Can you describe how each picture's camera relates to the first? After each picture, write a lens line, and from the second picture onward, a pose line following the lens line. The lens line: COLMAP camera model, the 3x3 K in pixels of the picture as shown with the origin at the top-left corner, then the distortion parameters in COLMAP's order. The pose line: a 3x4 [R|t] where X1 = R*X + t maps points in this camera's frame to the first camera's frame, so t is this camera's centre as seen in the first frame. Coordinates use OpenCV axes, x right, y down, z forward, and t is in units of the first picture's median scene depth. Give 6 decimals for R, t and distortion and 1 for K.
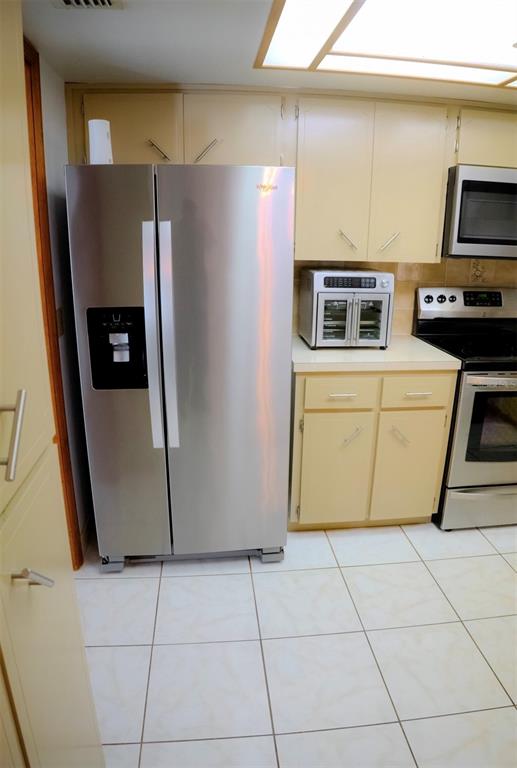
lens RADIAL K [[508.1, 0, 258.5], [0, 508.1, 384.0], [0, 0, 1]] dist [-0.141590, 0.045542]
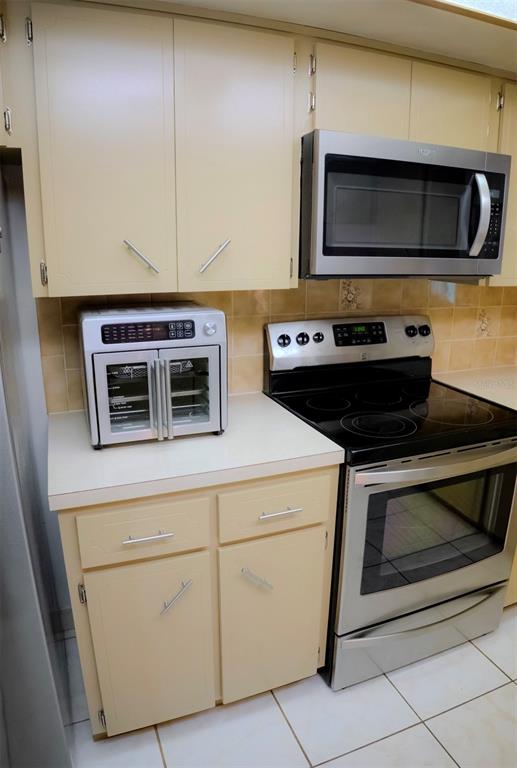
lens RADIAL K [[508.1, 0, 258.5], [0, 508.1, 384.0], [0, 0, 1]] dist [-0.141590, 0.045542]
pose [[0.961471, -0.079236, 0.263241, 0.143472], [0.085656, 0.996240, -0.012982, -0.121769], [-0.261223, 0.035030, 0.964643, 0.406608]]
